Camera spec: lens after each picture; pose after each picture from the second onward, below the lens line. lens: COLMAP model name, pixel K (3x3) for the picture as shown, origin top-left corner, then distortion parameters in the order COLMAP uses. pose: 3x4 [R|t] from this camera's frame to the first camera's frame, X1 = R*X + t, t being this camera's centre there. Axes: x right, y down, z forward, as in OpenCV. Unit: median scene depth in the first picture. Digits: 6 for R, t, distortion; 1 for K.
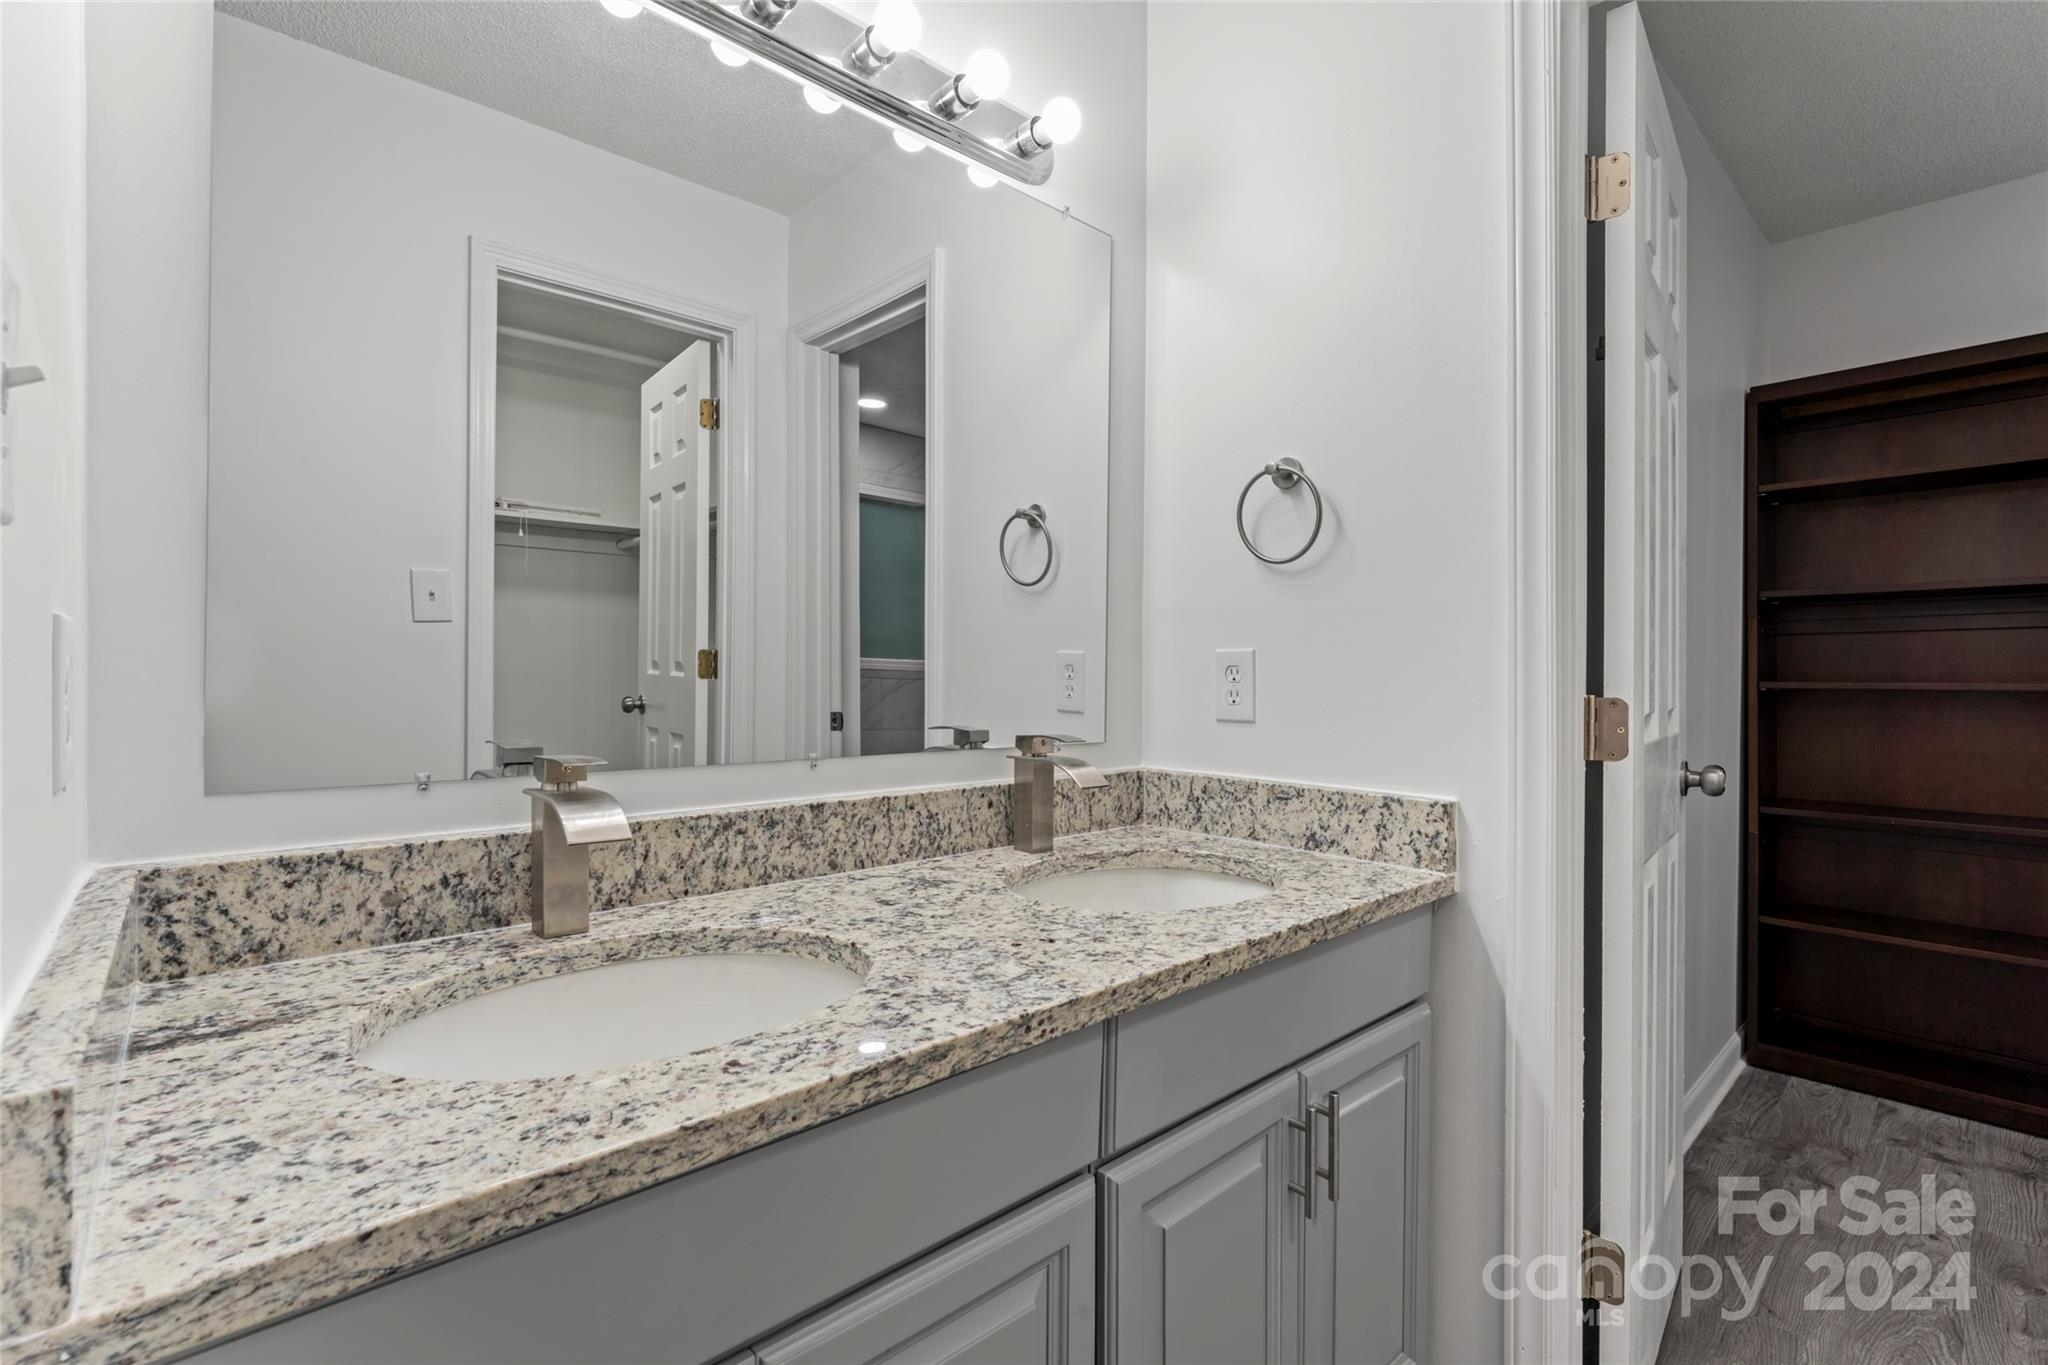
lens RADIAL K [[919.4, 0, 1016.7], [0, 919.4, 677.5], [0, 0, 1]] dist [-0.003992, 0.000263]
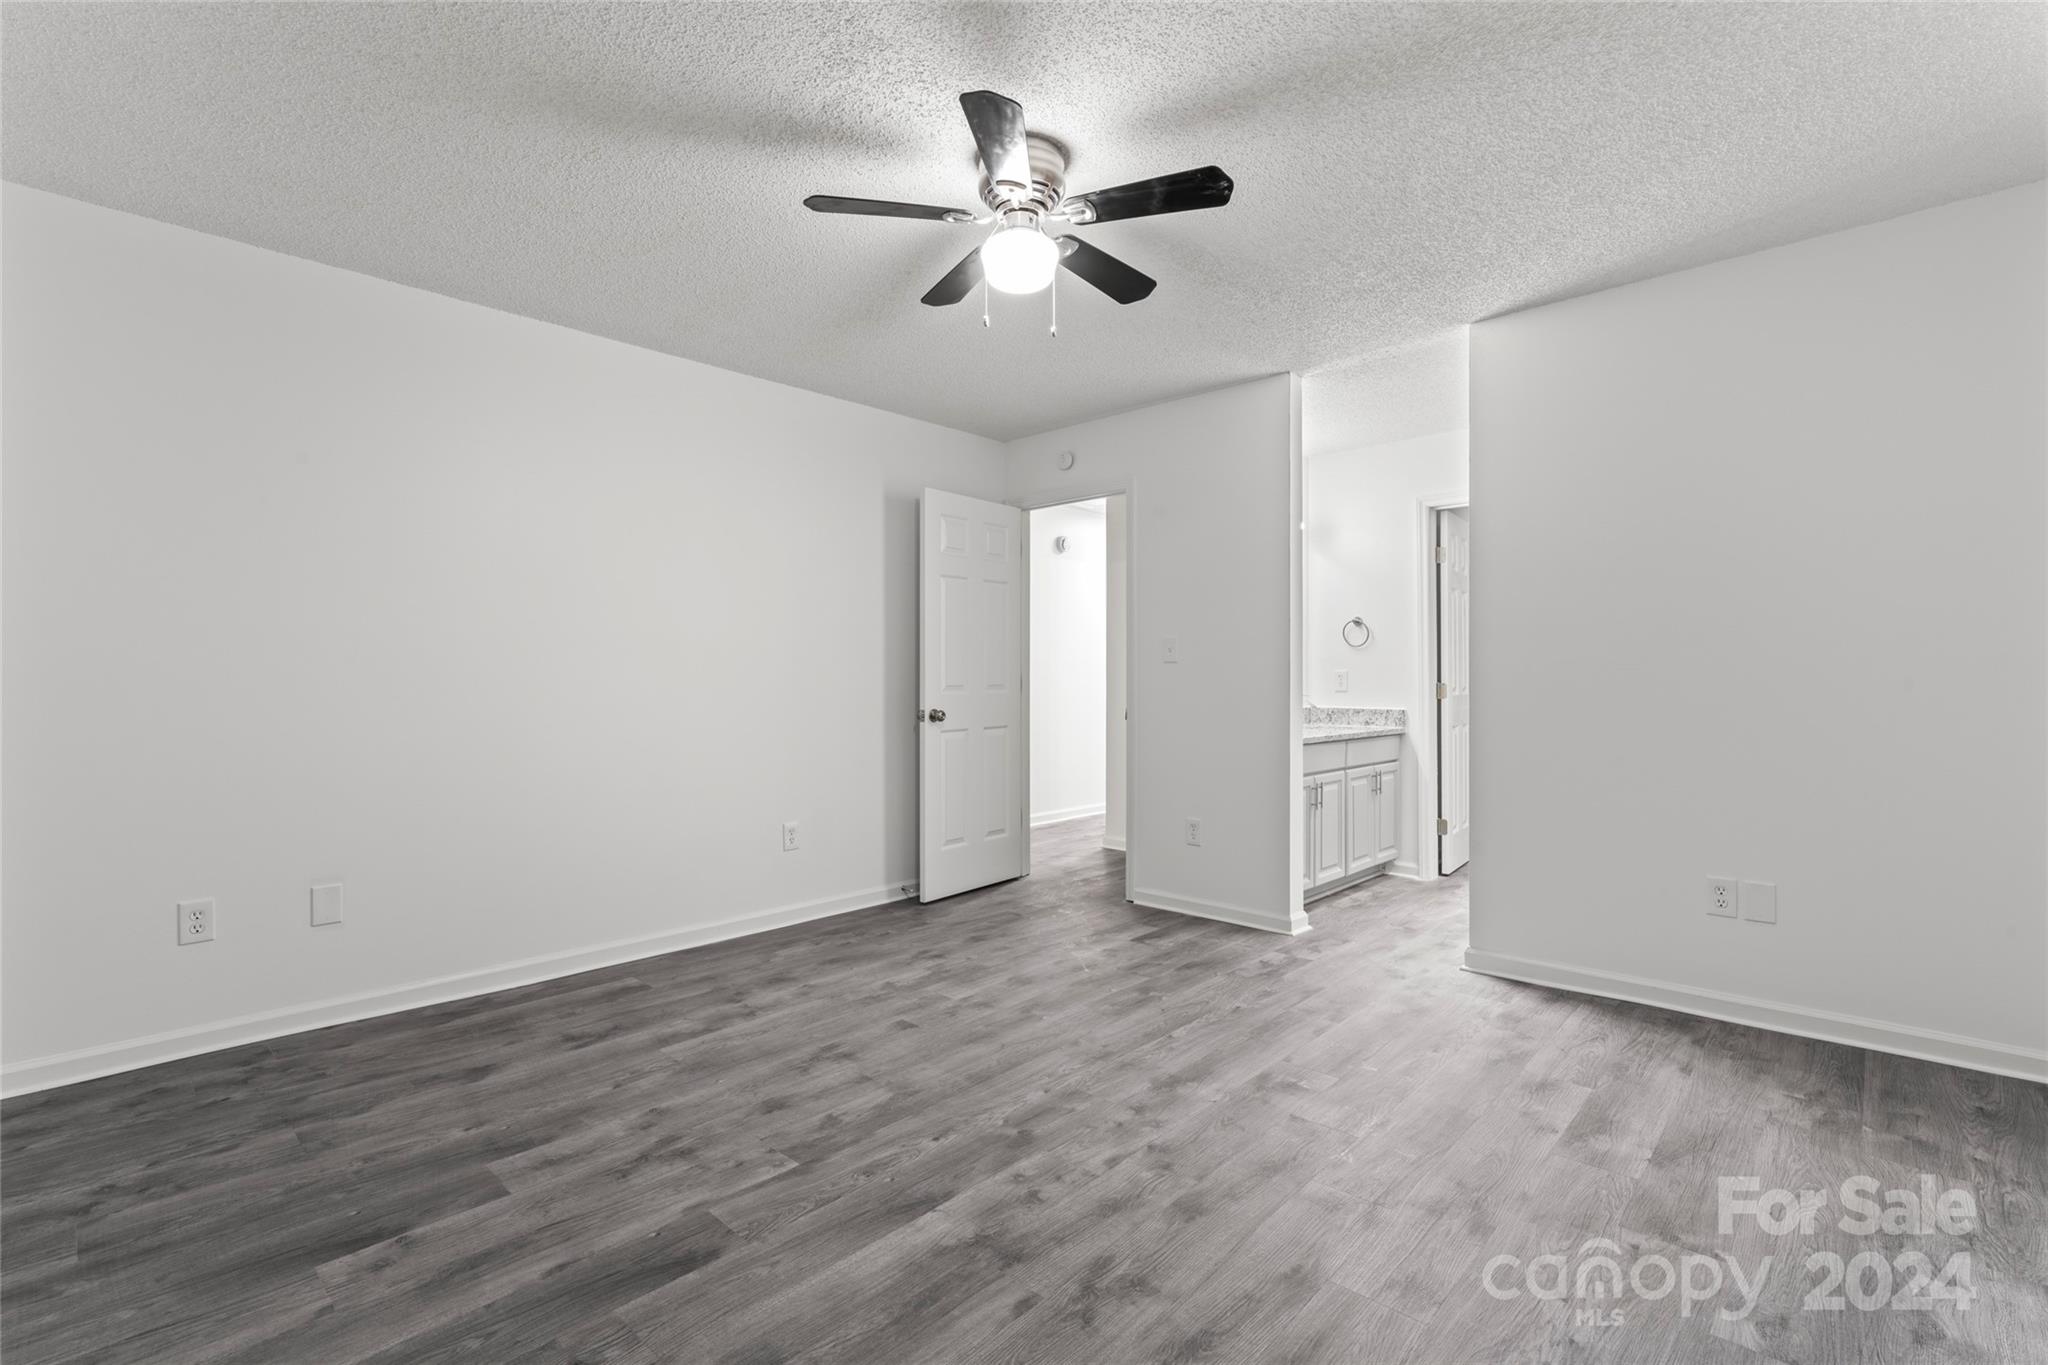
lens RADIAL K [[919.4, 0, 1015.1], [0, 919.4, 677.4], [0, 0, 1]] dist [-0.003992, 0.000263]
pose [[0.997967, -0.006501, 0.063397, -1.441239], [0.006437, 0.999979, 0.001214, -0.019609], [-0.063404, -0.000803, 0.997988, -2.829862]]
